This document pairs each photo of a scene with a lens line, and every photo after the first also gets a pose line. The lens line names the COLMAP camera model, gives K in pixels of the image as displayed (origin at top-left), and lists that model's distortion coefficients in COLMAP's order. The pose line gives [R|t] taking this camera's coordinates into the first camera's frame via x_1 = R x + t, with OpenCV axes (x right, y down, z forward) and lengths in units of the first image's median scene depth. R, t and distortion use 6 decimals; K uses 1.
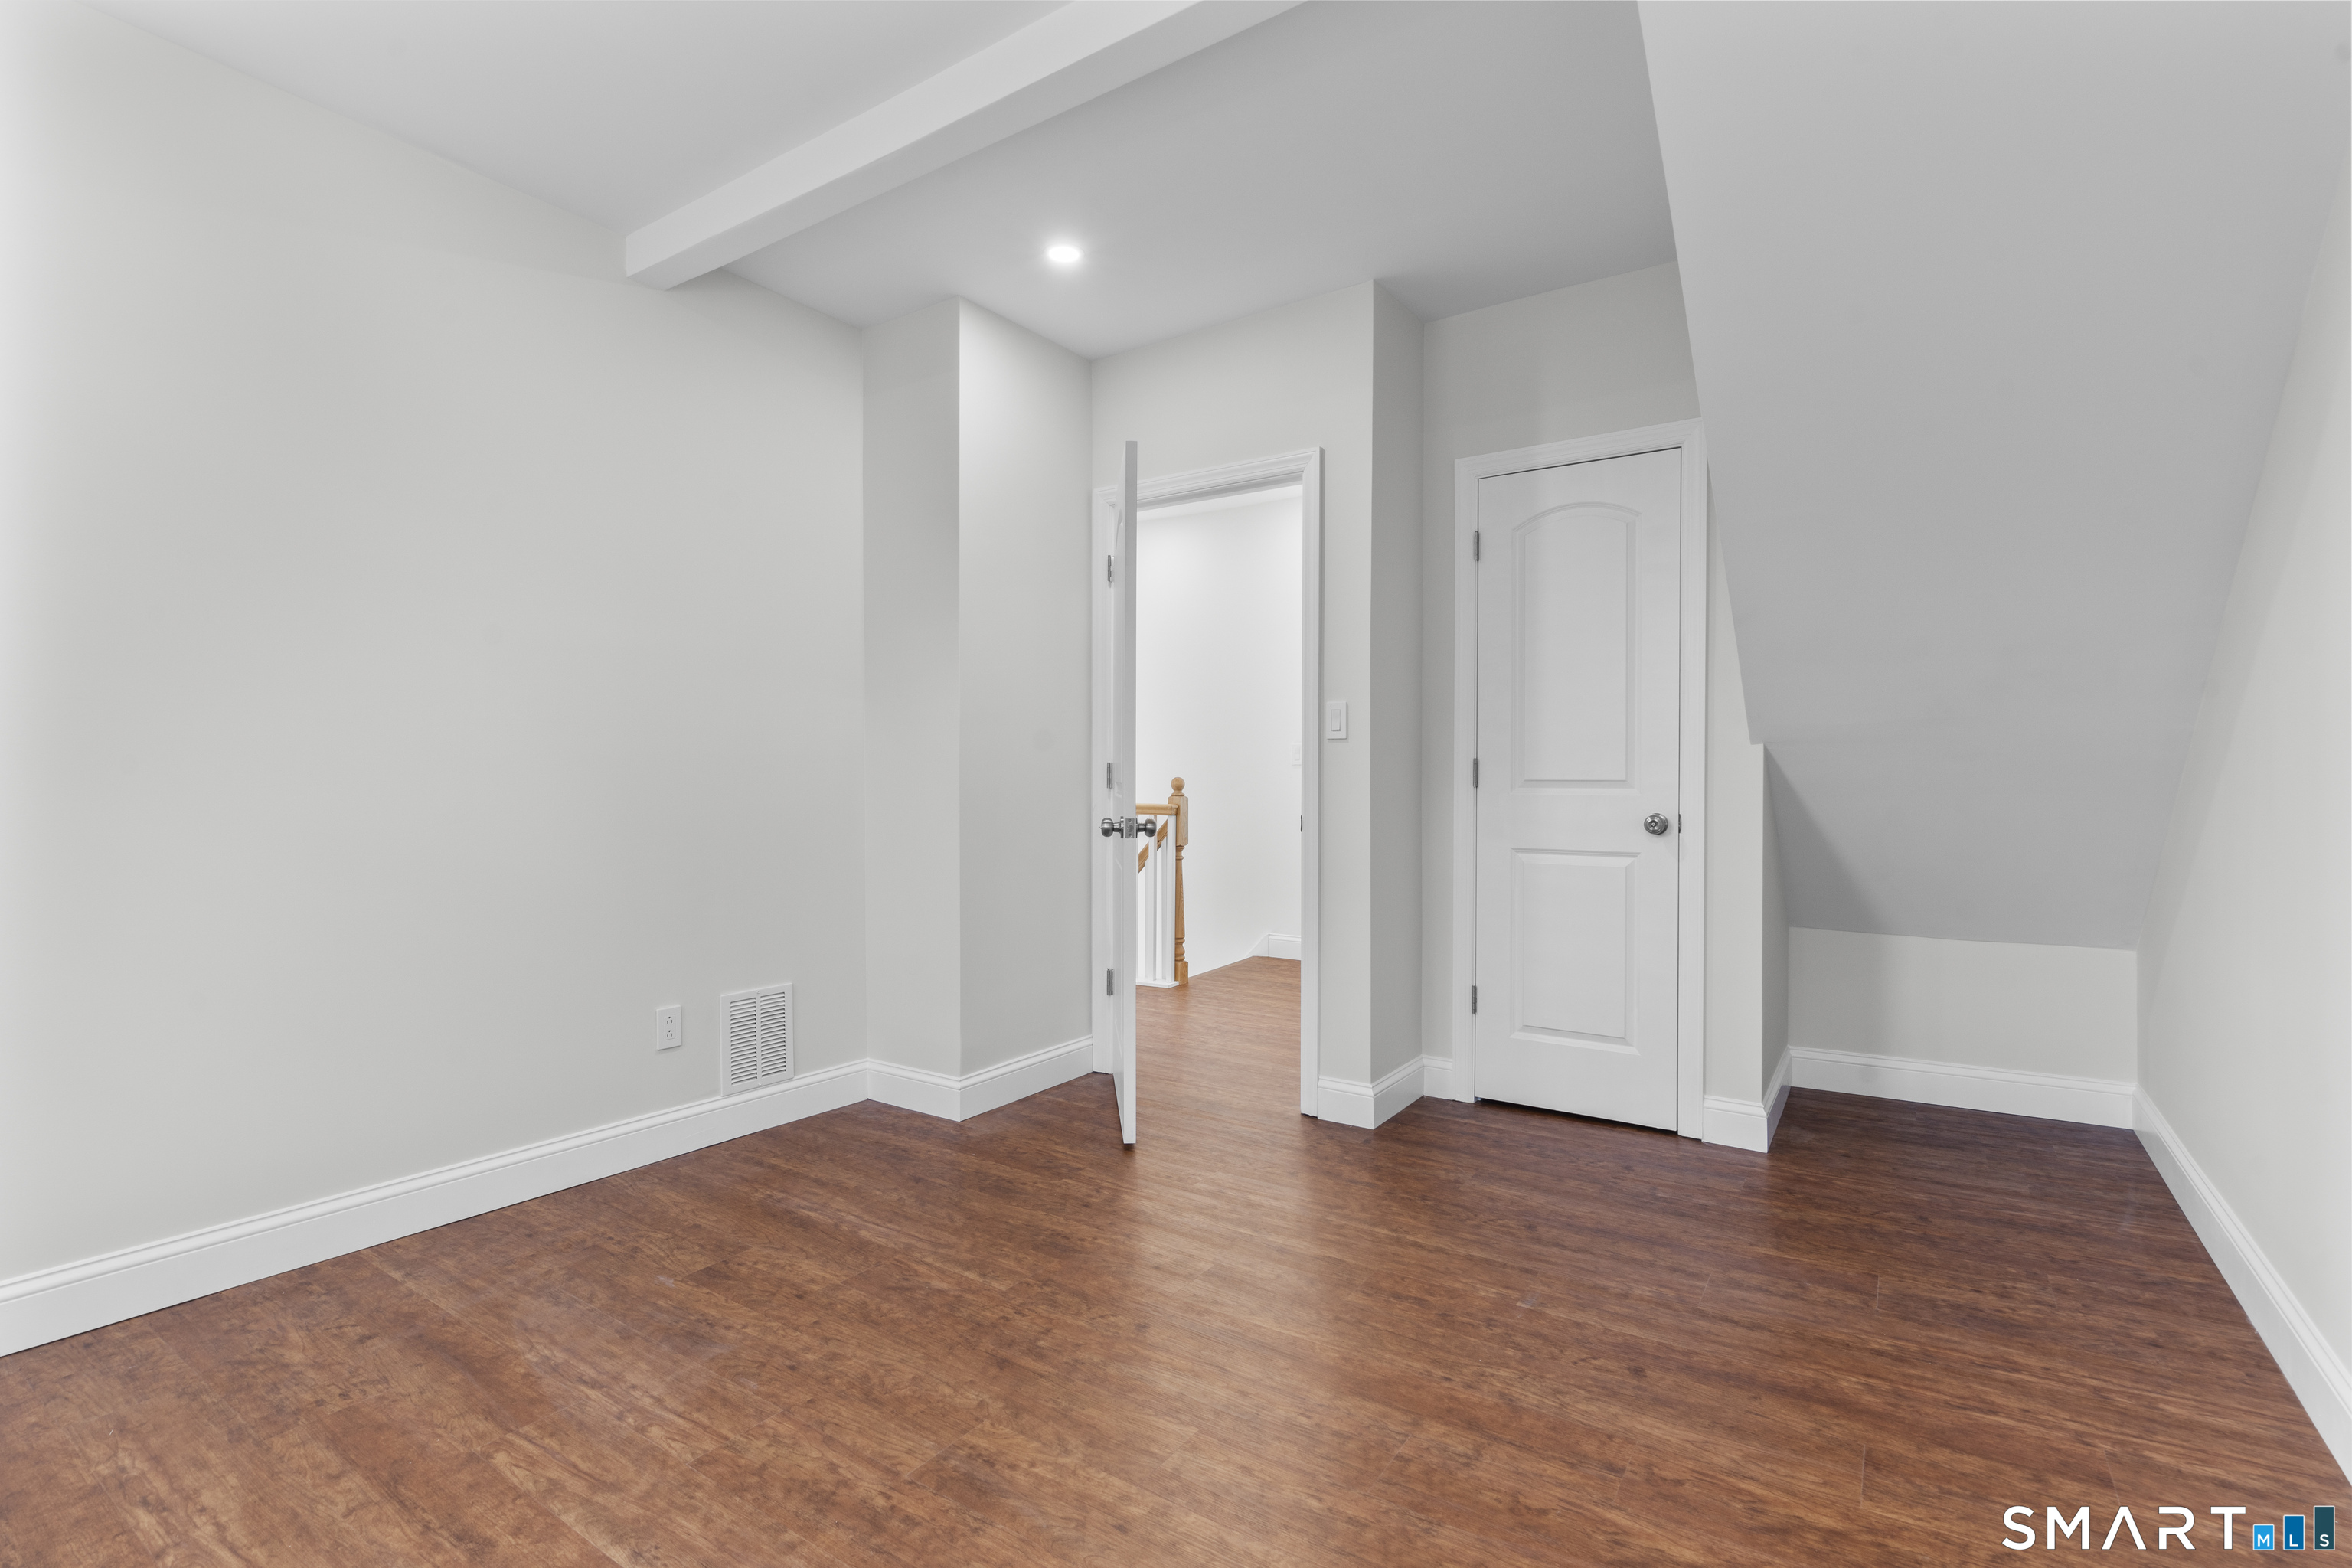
lens RADIAL K [[1073.8, 0, 1175.0], [0, 1073.8, 787.3], [0, 0, 1]] dist [0.000362, 0.001336]
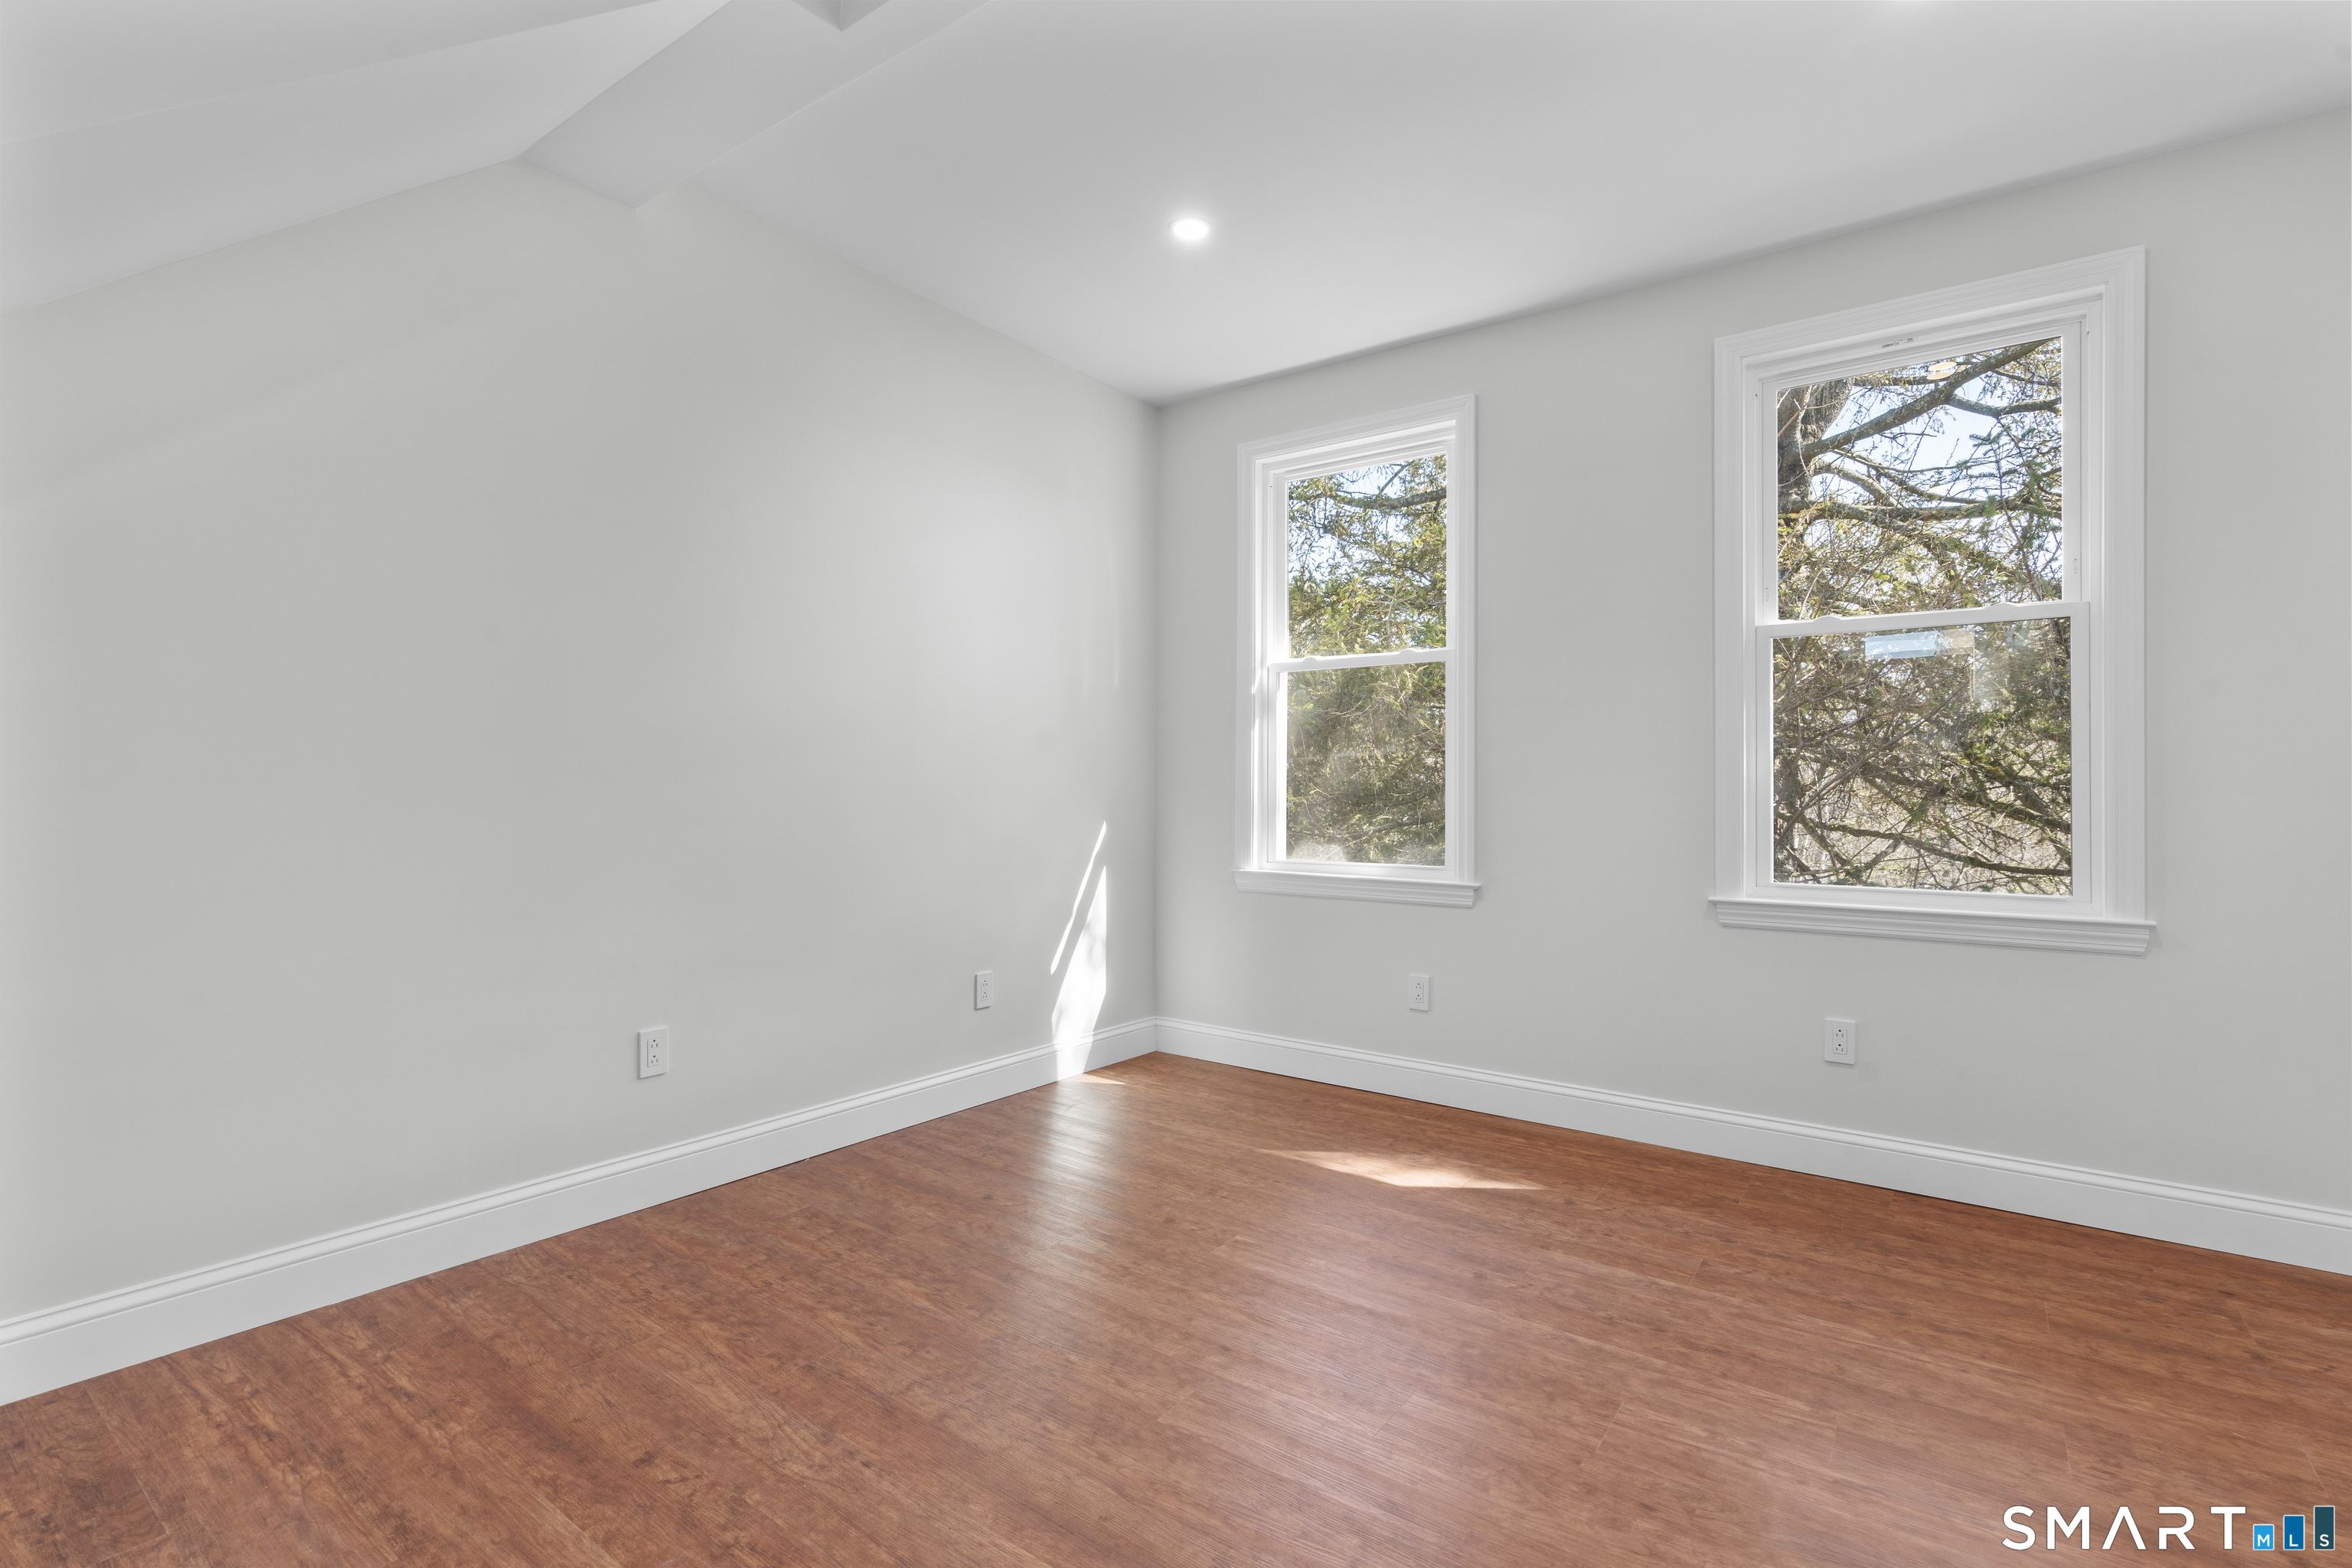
lens RADIAL K [[1073.8, 0, 1175.0], [0, 1073.8, 787.3], [0, 0, 1]] dist [0.000362, 0.001336]
pose [[-0.999298, -0.003764, 0.037274, -0.030656], [-0.003604, 0.999984, 0.004361, -0.006145], [-0.037290, 0.004224, -0.999296, 2.040212]]
